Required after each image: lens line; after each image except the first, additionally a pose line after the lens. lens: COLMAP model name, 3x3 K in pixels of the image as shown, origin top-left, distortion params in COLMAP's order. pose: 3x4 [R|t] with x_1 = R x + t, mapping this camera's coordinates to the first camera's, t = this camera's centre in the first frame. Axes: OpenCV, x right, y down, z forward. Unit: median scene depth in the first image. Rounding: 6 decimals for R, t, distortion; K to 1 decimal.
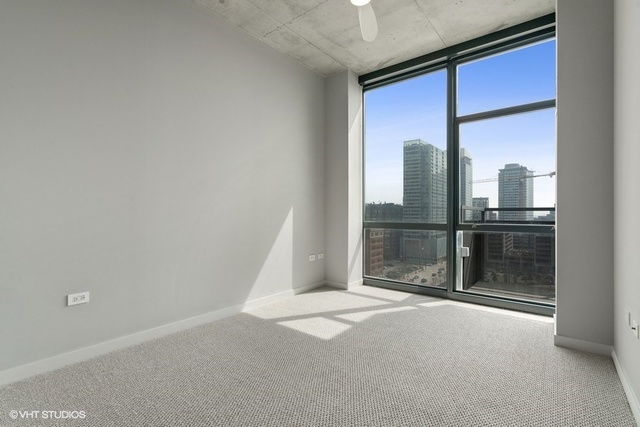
lens RADIAL K [[299.4, 0, 320.0], [0, 299.4, 213.5], [0, 0, 1]] dist [-0.000195, -0.000019]
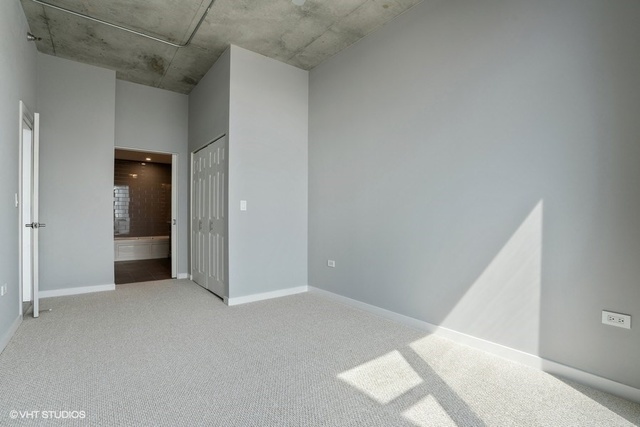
lens RADIAL K [[294.7, 0, 320.0], [0, 294.7, 213.5], [0, 0, 1]] dist [-0.038798, 0.000268]
pose [[-0.228126, -0.008589, -0.973594, 0.633467], [-0.004330, 0.999960, -0.007807, 0.000213], [0.973622, 0.002434, -0.228154, 0.921133]]
